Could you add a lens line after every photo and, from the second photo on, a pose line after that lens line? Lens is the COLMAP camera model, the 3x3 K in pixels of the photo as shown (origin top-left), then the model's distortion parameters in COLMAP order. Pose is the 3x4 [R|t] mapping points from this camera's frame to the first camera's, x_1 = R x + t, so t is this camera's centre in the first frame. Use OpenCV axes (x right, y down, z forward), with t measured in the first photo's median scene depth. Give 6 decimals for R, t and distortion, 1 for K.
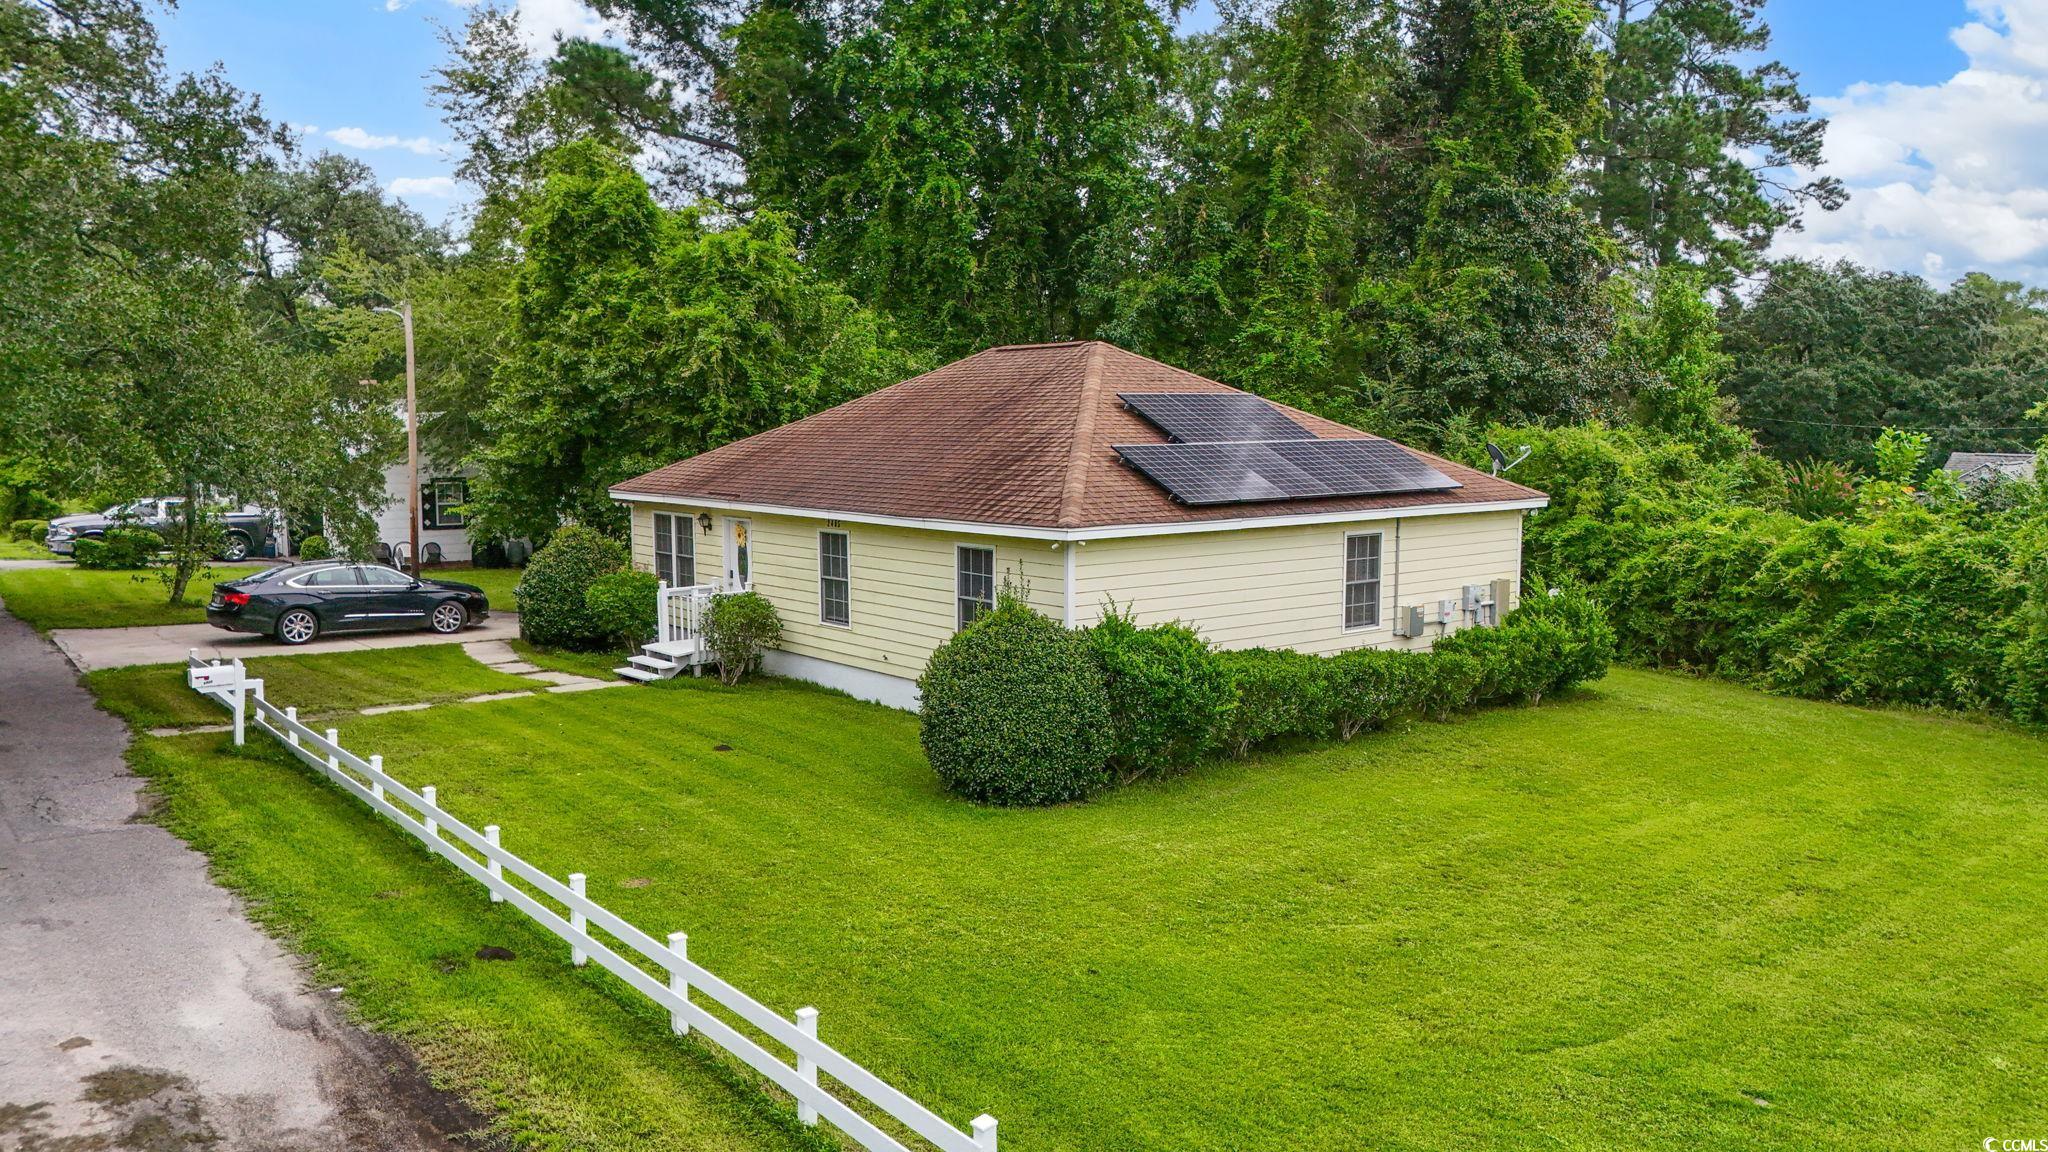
lens RADIAL K [[1551.2, 0, 1036.3], [0, 1551.2, 594.7], [0, 0, 1]] dist [0.098373, -0.025375]
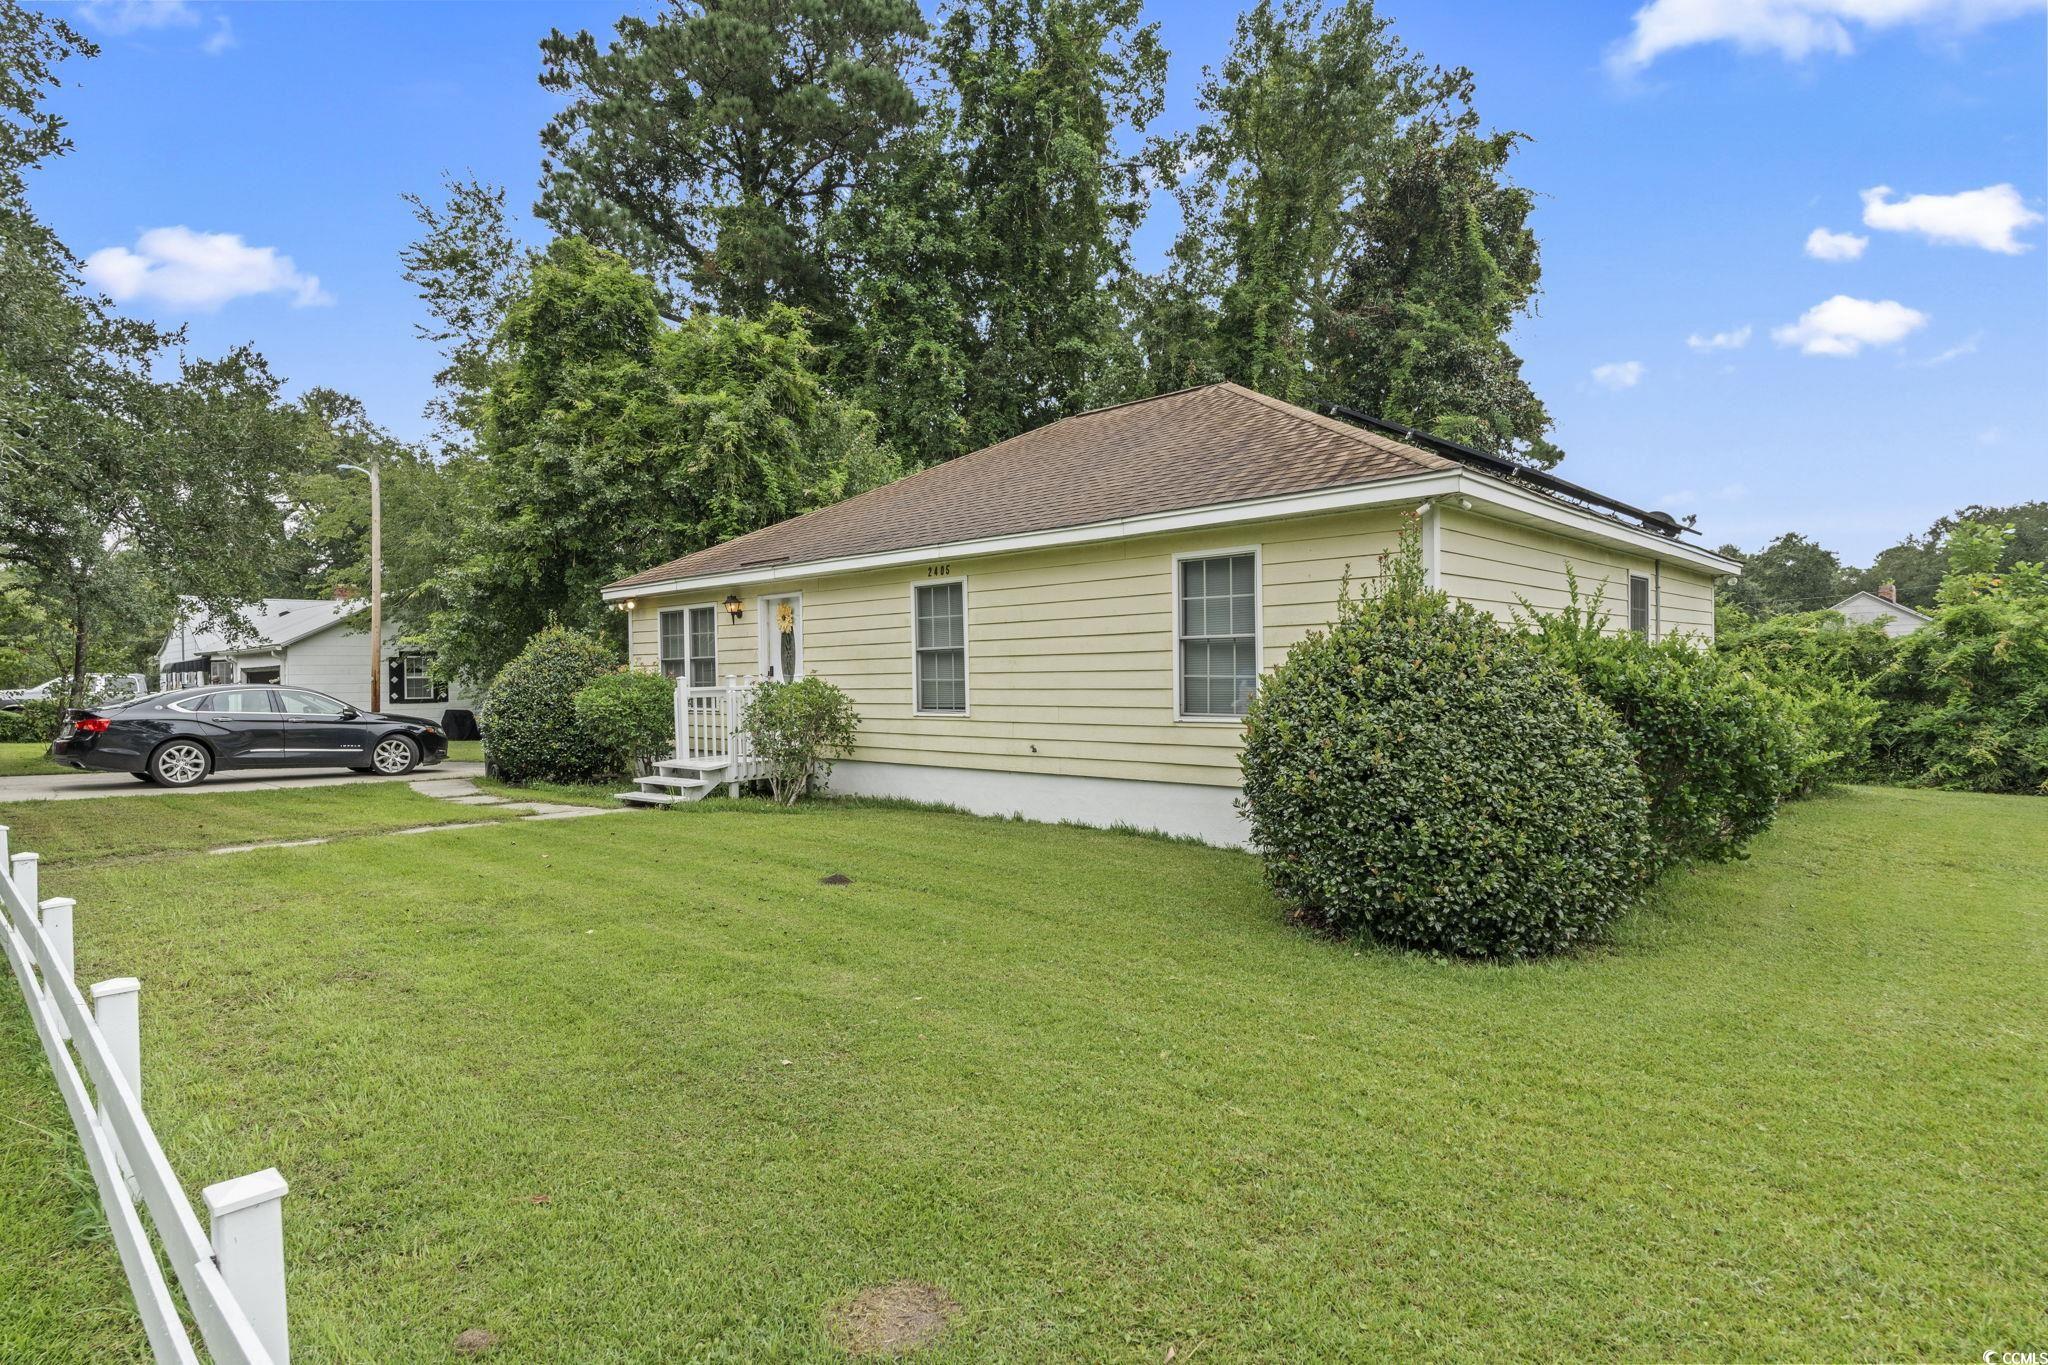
lens RADIAL K [[1087.4, 0, 1031.9], [0, 1087.4, 695.3], [0, 0, 1]] dist [0.012597, 0.006771]
pose [[0.990219, -0.015077, 0.138708, -0.131783], [0.028651, 0.994931, -0.096392, 0.050869], [-0.136552, 0.099424, 0.985631, 0.415927]]
